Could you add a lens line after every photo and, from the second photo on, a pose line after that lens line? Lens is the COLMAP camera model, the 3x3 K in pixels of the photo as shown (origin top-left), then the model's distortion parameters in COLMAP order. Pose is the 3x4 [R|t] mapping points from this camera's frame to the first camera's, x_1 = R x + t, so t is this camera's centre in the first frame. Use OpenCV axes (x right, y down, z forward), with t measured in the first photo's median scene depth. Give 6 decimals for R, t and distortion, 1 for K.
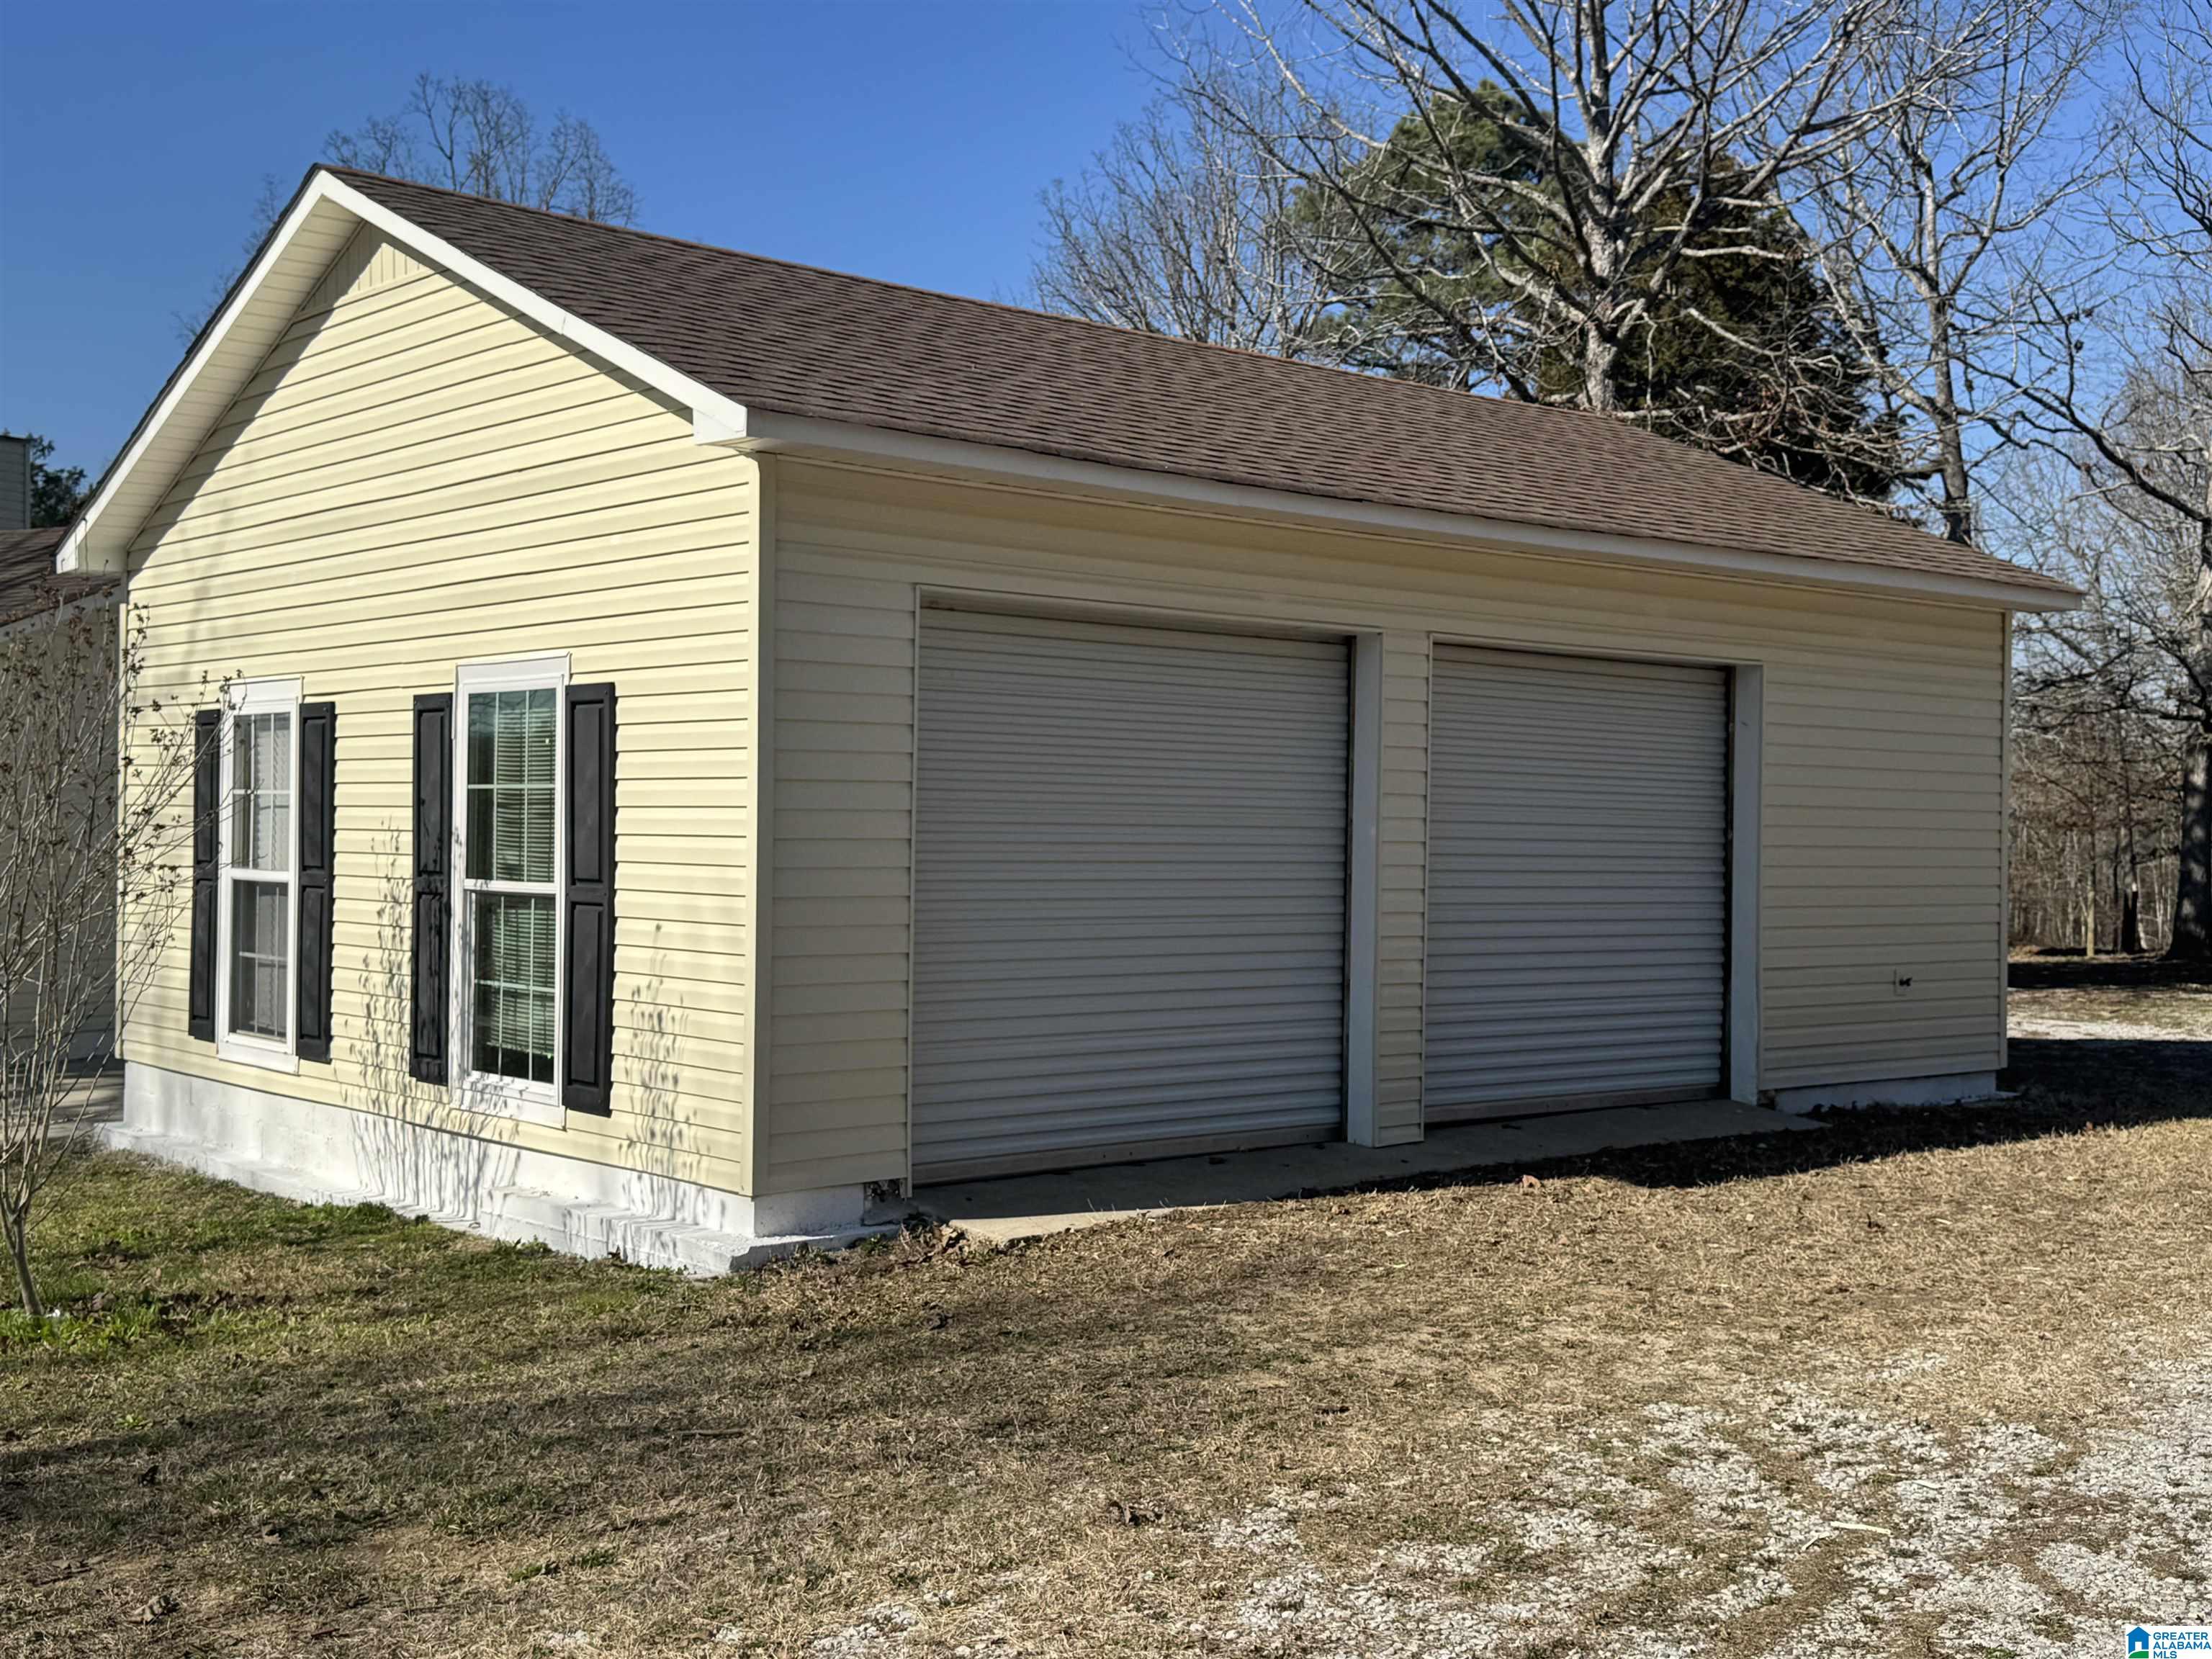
lens RADIAL K [[2375.6, 0, 1106.0], [0, 2375.6, 829.5], [0, 0, 1]] dist [0.206907, -0.497616]
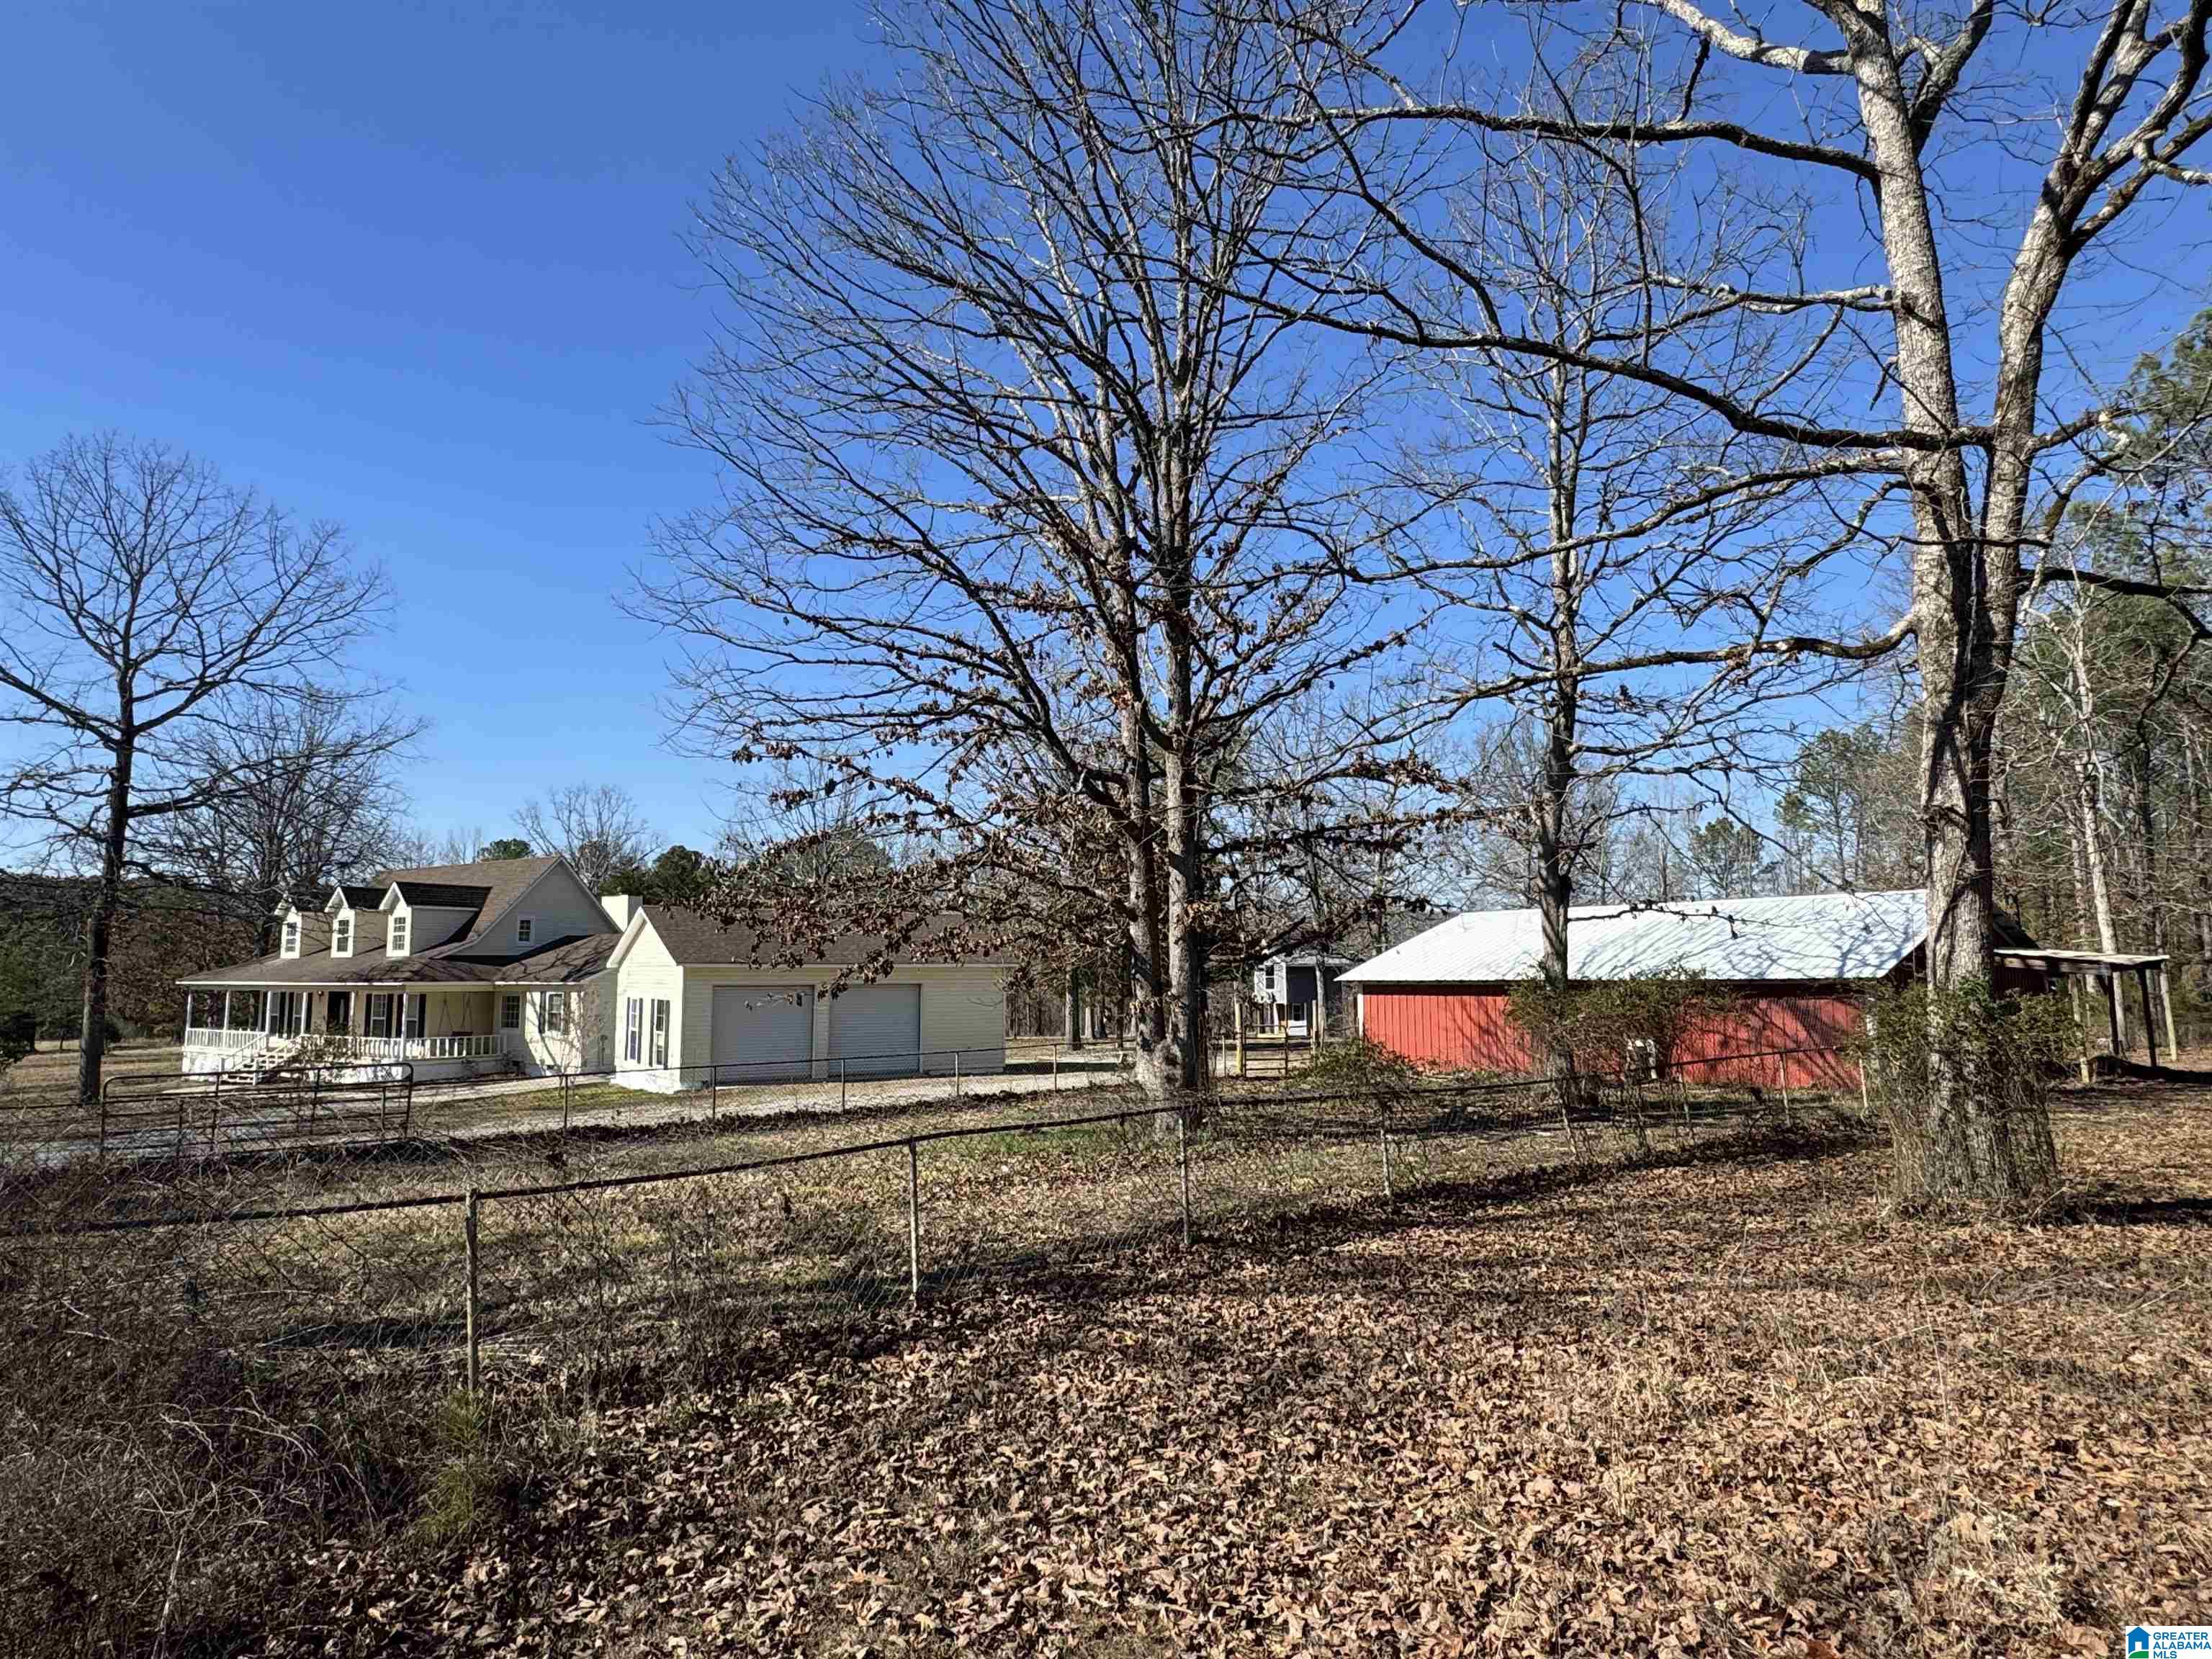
lens RADIAL K [[1280.6, 0, 1106.0], [0, 1280.6, 829.5], [0, 0, 1]] dist [0.001974, 0.001743]
pose [[0.990831, -0.029106, -0.131937, 1.164918], [0.014265, 0.993598, -0.112066, -0.095104], [0.134354, 0.109156, 0.984903, -1.850248]]
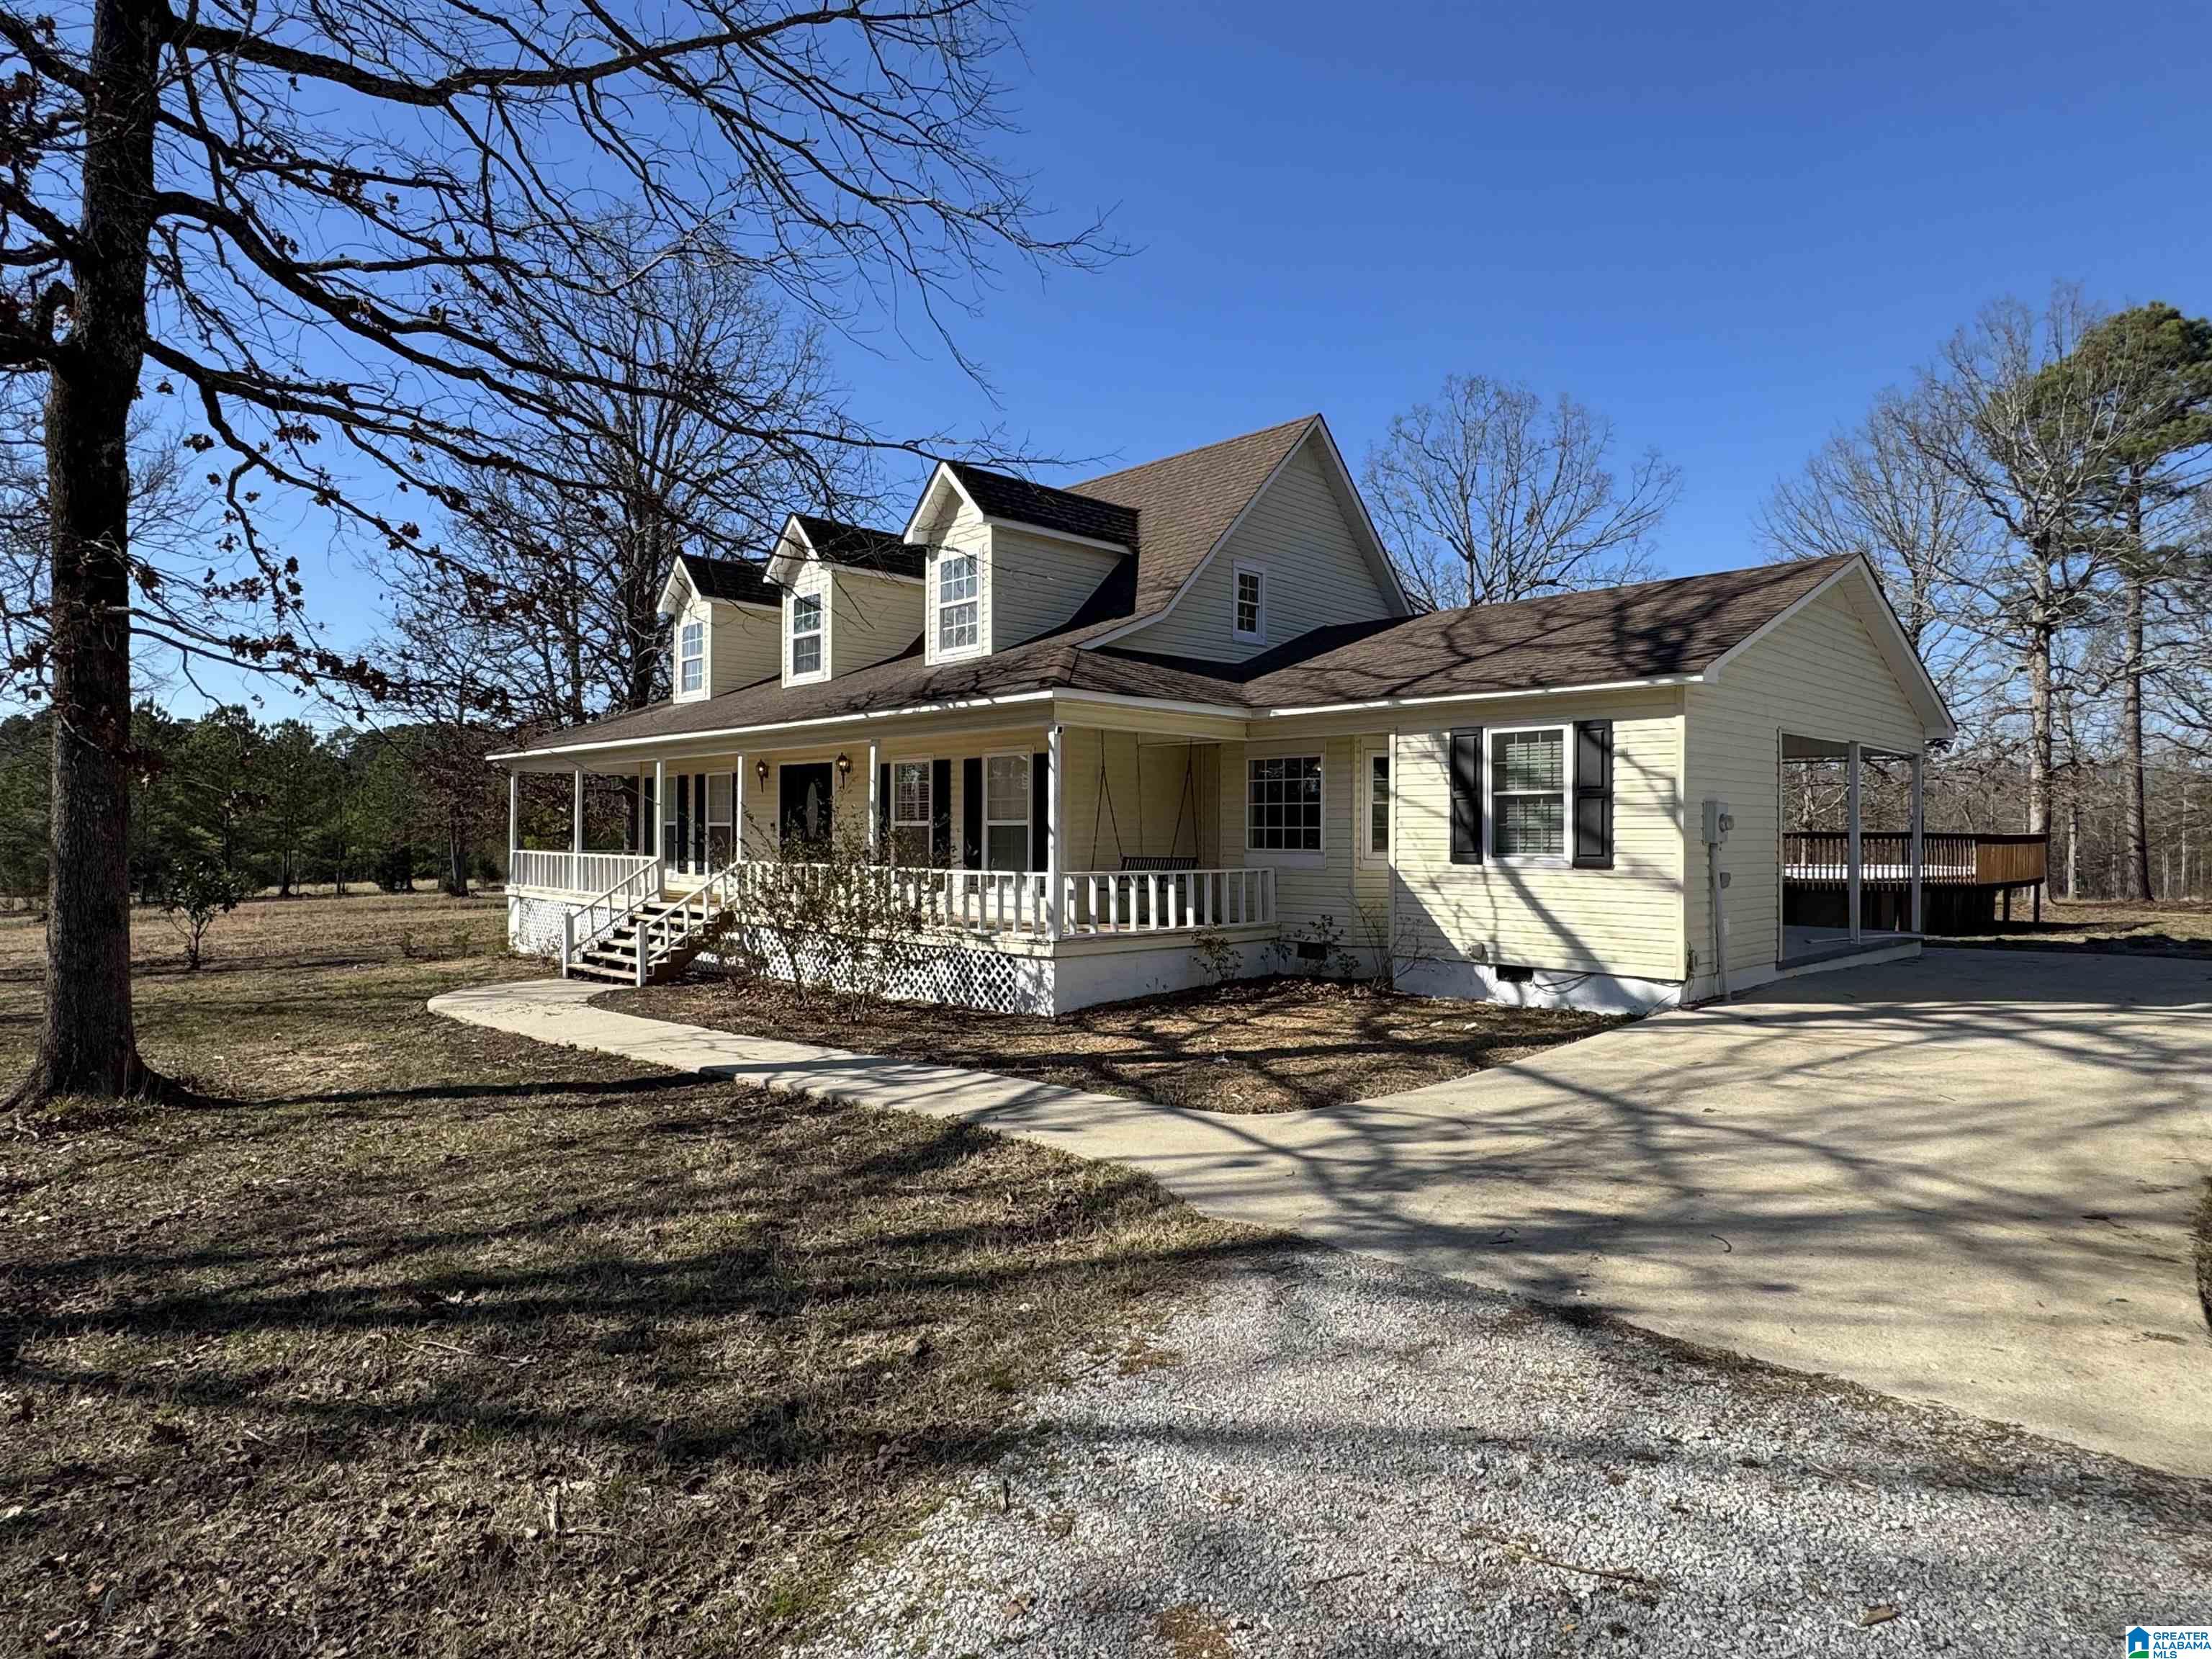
lens RADIAL K [[1233.0, 0, 1111.3], [0, 1233.0, 825.7], [0, 0, 1]] dist [0.000959, -0.001250]
pose [[0.940071, -0.007756, -0.340891, -0.864479], [0.005089, 0.999949, -0.008718, 0.025596], [0.340941, 0.006461, 0.940062, 0.485913]]
